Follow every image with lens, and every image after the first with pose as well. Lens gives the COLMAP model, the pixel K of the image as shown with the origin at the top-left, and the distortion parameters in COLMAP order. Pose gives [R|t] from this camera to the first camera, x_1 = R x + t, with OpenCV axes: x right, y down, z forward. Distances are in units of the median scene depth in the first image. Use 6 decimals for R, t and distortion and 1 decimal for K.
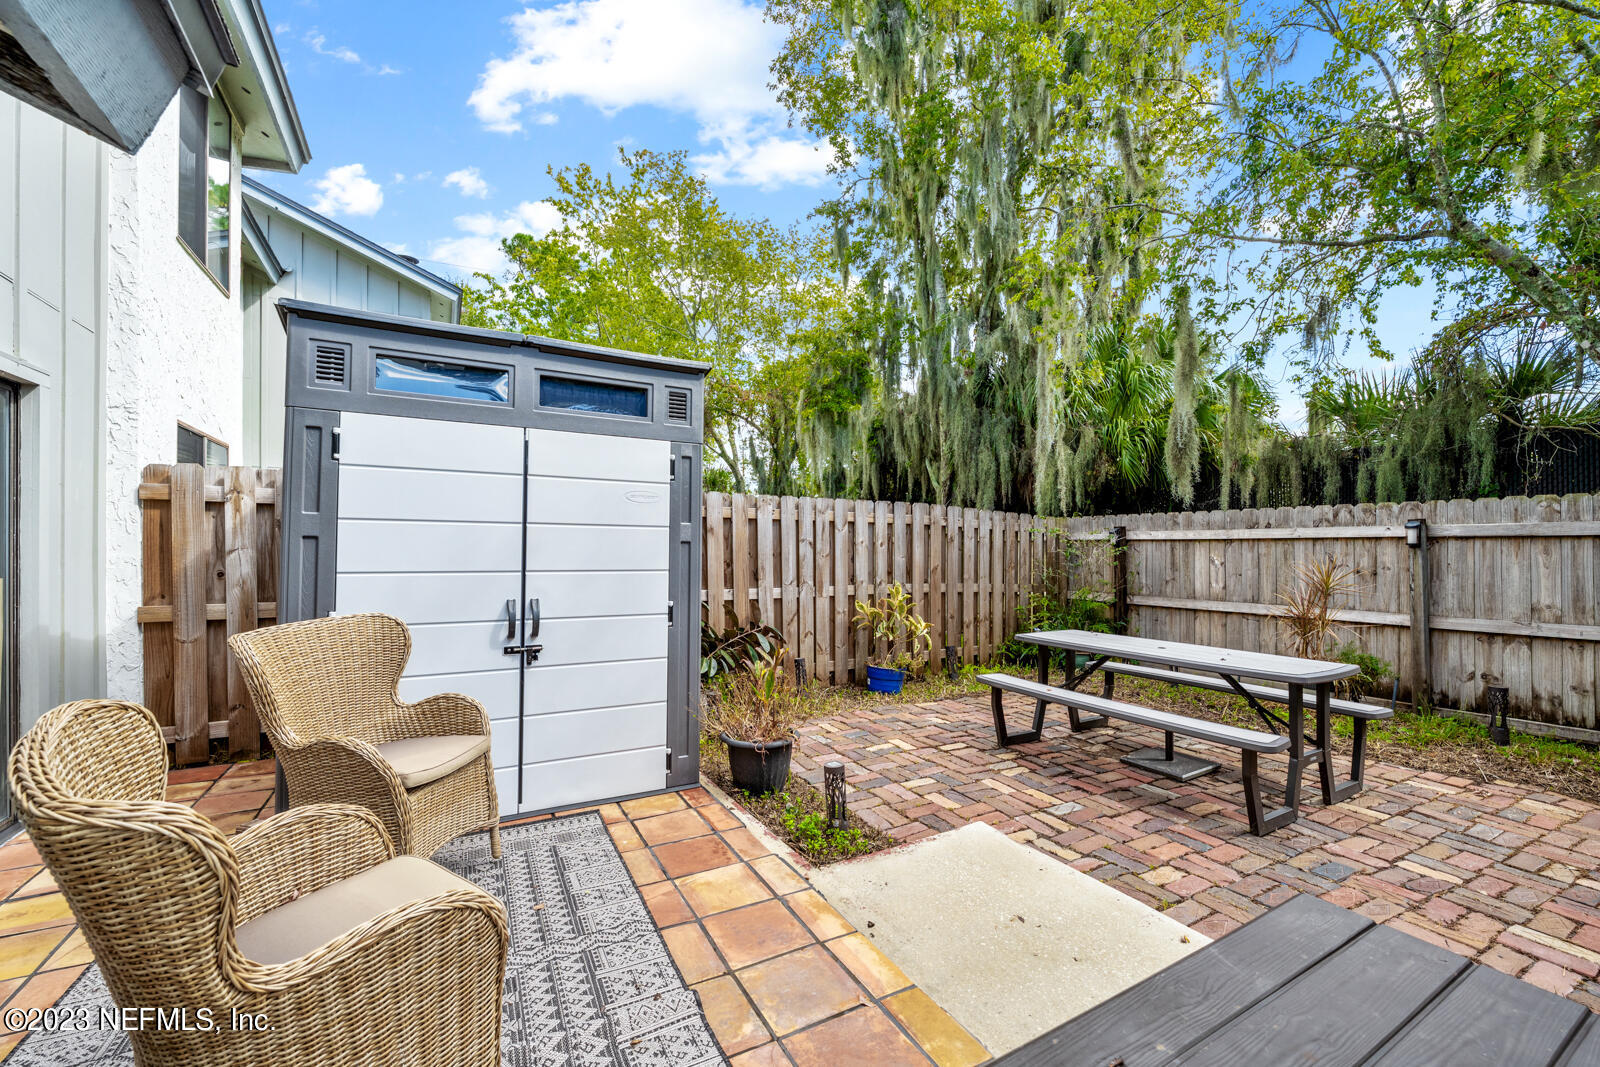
lens RADIAL K [[643.7, 0, 799.6], [0, 643.7, 536.4], [0, 0, 1]] dist [-0.004459, 0.001038]
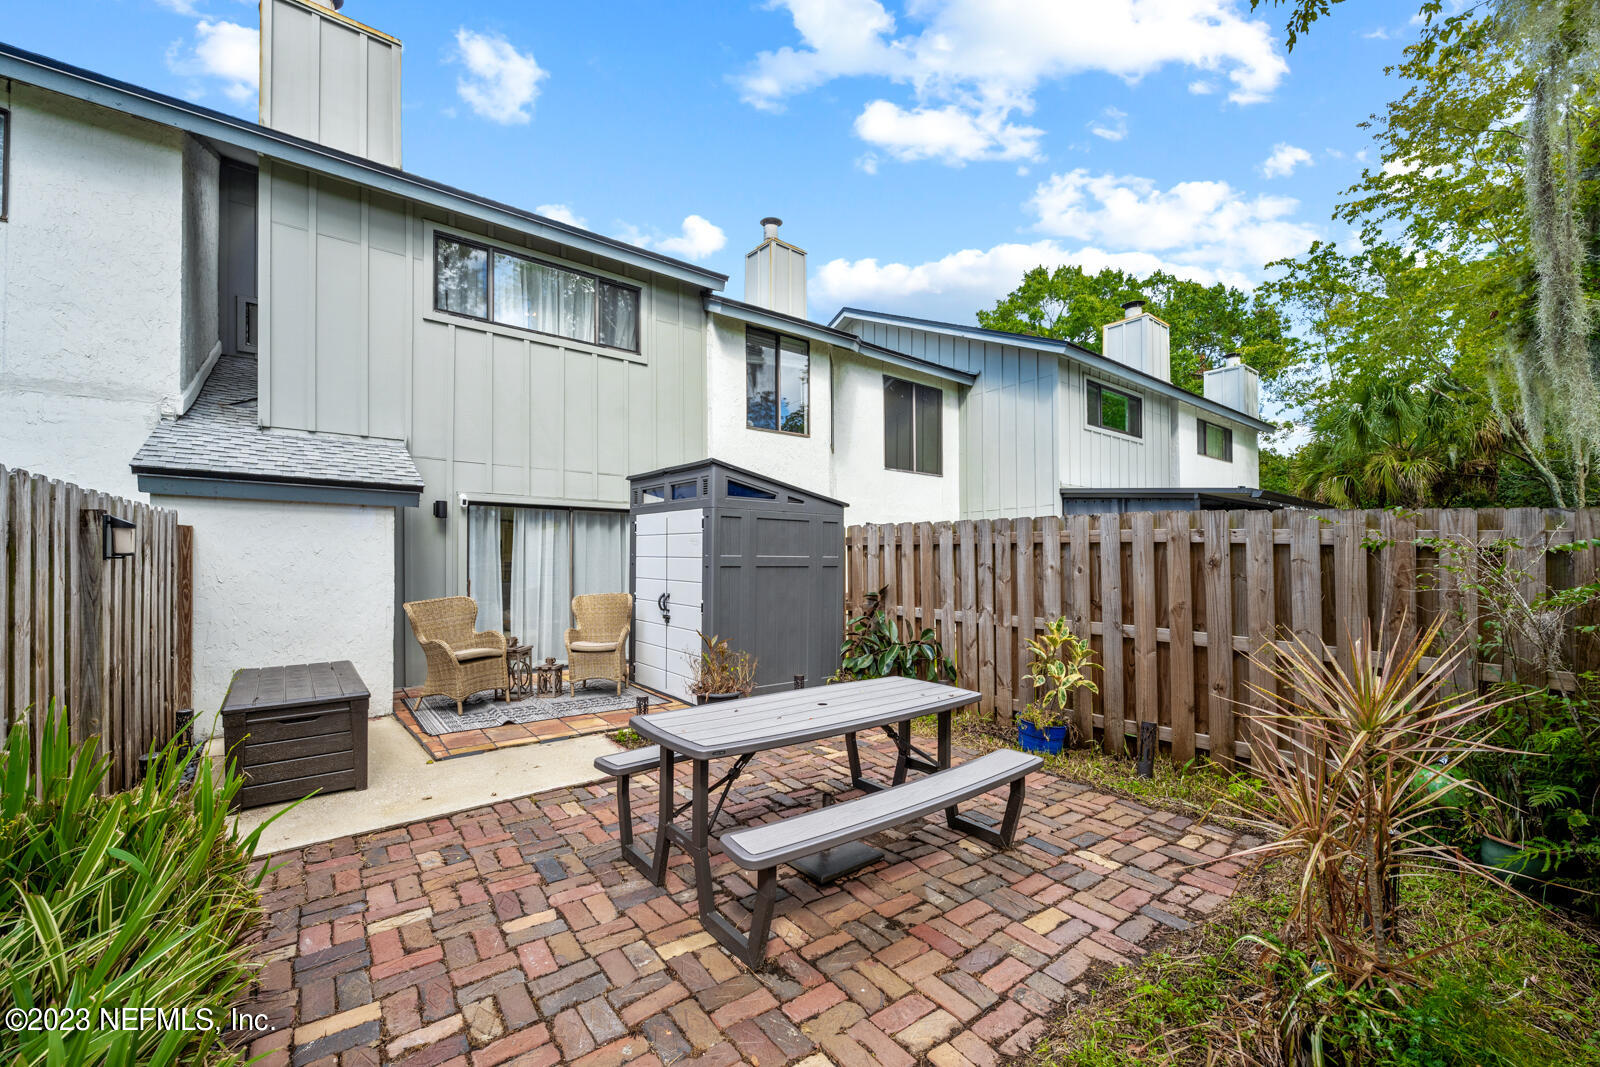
lens RADIAL K [[643.7, 0, 792.3], [0, 643.7, 547.9], [0, 0, 1]] dist [-0.004459, 0.001038]
pose [[0.150301, -0.019801, -0.988442, 0.920063], [0.009133, 0.999785, -0.018640, -0.003464], [0.988598, -0.006226, 0.150449, 0.574275]]
